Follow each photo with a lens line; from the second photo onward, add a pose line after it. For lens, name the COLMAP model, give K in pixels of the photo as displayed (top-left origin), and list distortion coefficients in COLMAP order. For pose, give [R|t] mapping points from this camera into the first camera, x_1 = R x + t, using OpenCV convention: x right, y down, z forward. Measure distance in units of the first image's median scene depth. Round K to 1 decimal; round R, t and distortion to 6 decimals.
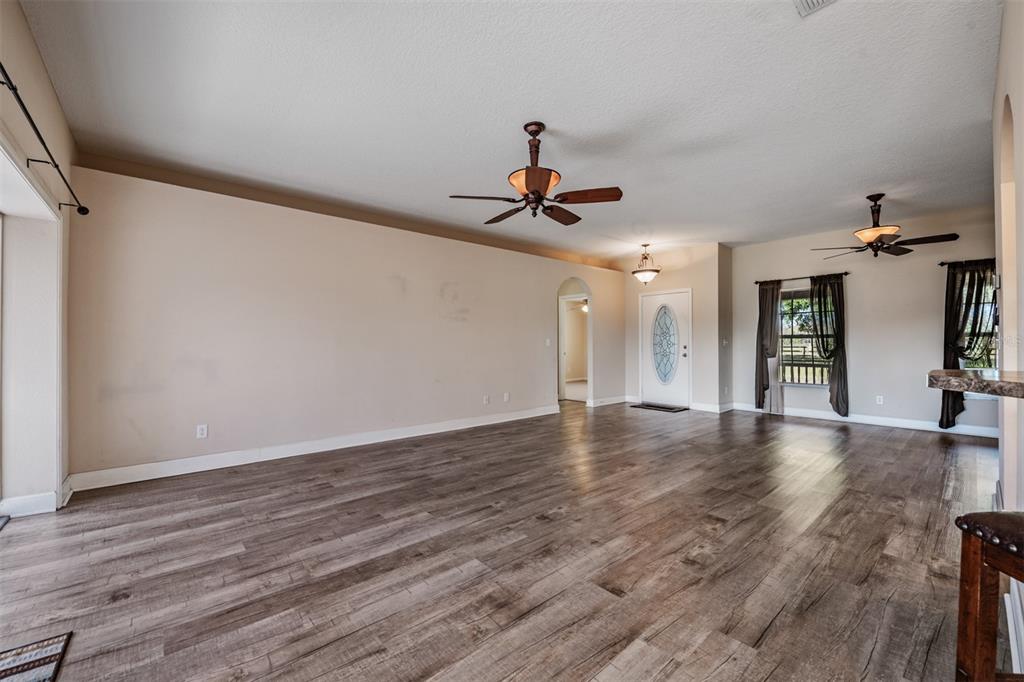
lens RADIAL K [[400.6, 0, 505.9], [0, 400.6, 342.1], [0, 0, 1]] dist [-0.008632, -0.000147]
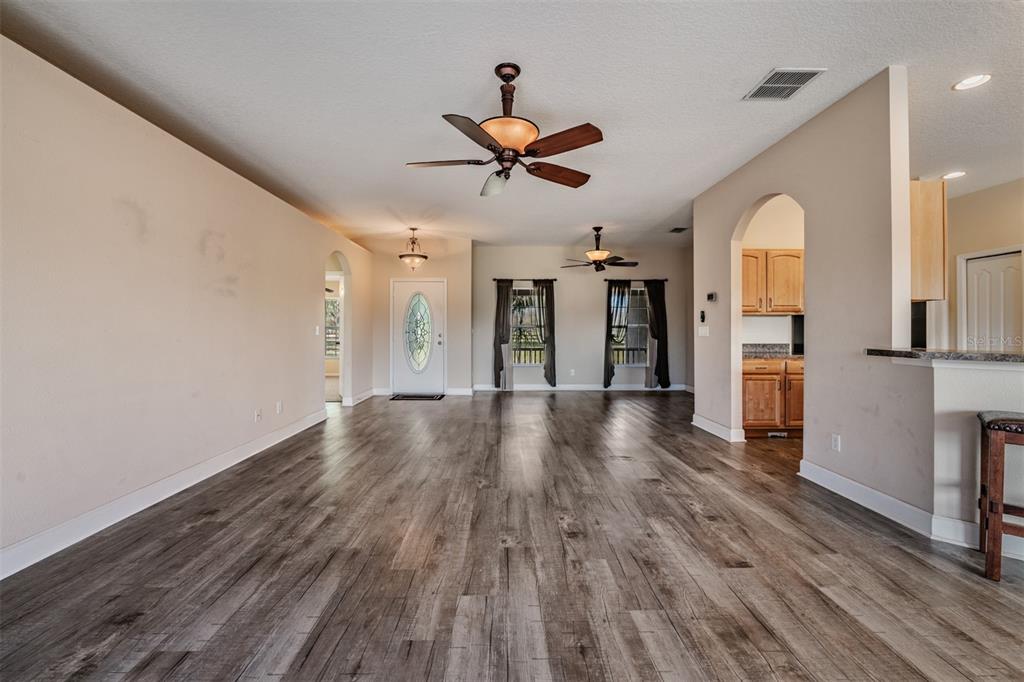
lens RADIAL K [[408.2, 0, 501.2], [0, 408.2, 332.9], [0, 0, 1]] dist [-0.002828, -0.007073]
pose [[0.648530, -0.000125, 0.761189, -0.511958], [-0.005505, 0.999973, 0.004855, -0.000086], [-0.761169, -0.007339, 0.648512, 0.415626]]
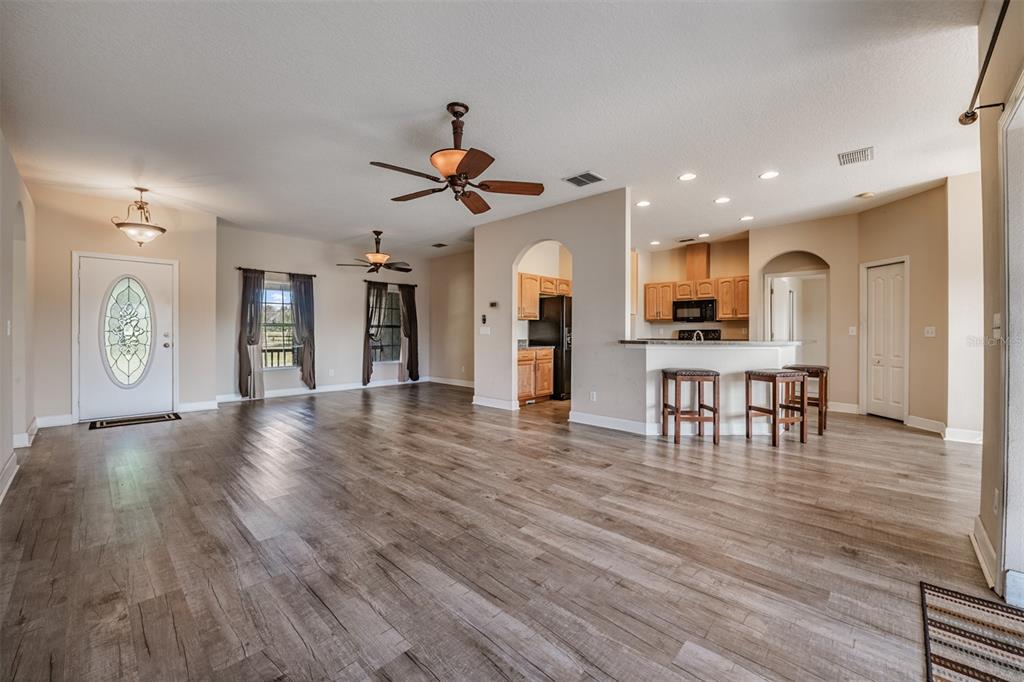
lens RADIAL K [[411.8, 0, 503.0], [0, 411.8, 335.2], [0, 0, 1]] dist [-0.009377, -0.000549]
pose [[-0.090012, -0.005999, 0.995923, -0.830126], [-0.006867, 0.999962, 0.005402, 0.007138], [-0.995917, -0.006353, -0.090050, 0.873234]]
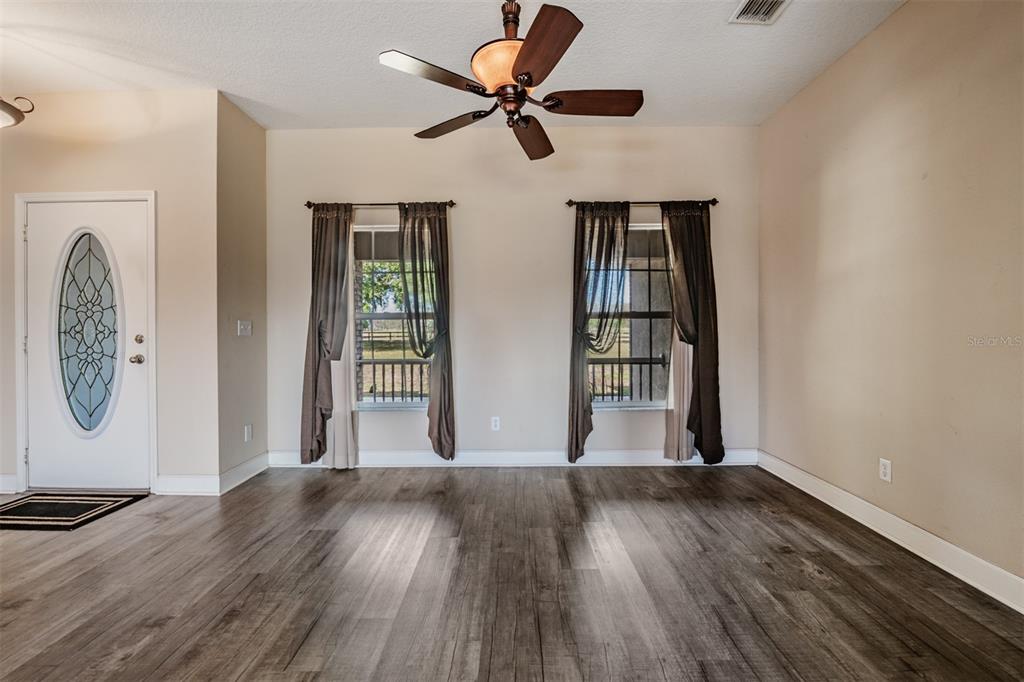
lens RADIAL K [[408.2, 0, 501.2], [0, 408.2, 332.9], [0, 0, 1]] dist [-0.002828, -0.007073]
pose [[0.642603, -0.011128, 0.766118, 0.765350], [-0.000258, 0.999891, 0.014740, 0.000331], [-0.766199, -0.009670, 0.642531, 0.961599]]
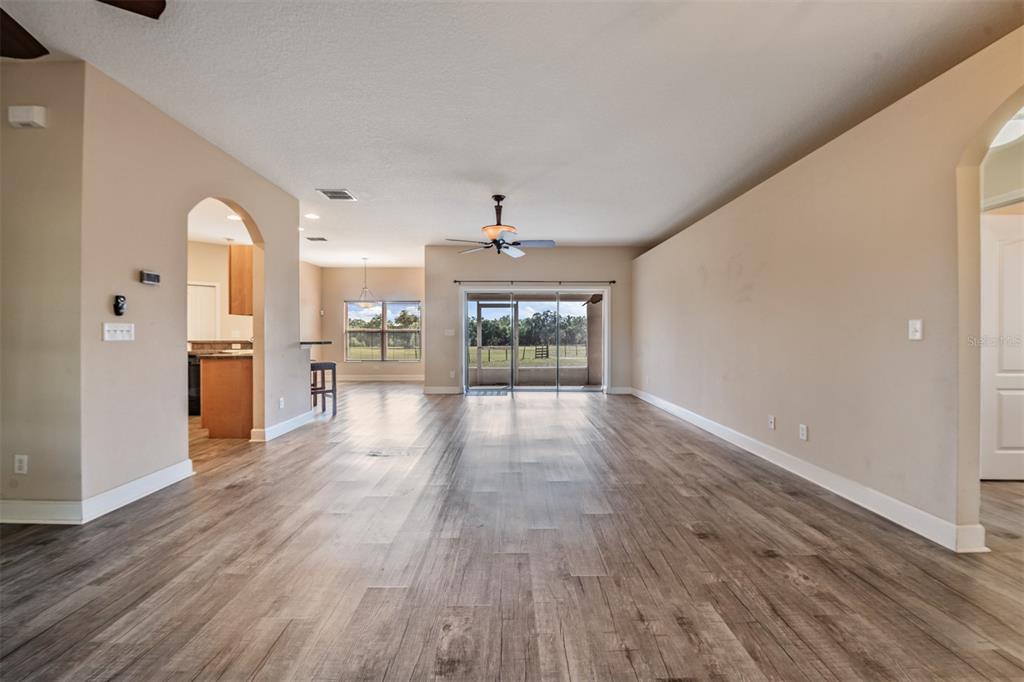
lens RADIAL K [[408.2, 0, 501.2], [0, 408.2, 332.9], [0, 0, 1]] dist [-0.002828, -0.007073]
pose [[-0.656189, -0.005255, -0.754579, 1.100298], [0.003477, 0.999944, -0.009987, 0.007897], [0.754589, -0.009177, -0.656134, 1.828492]]
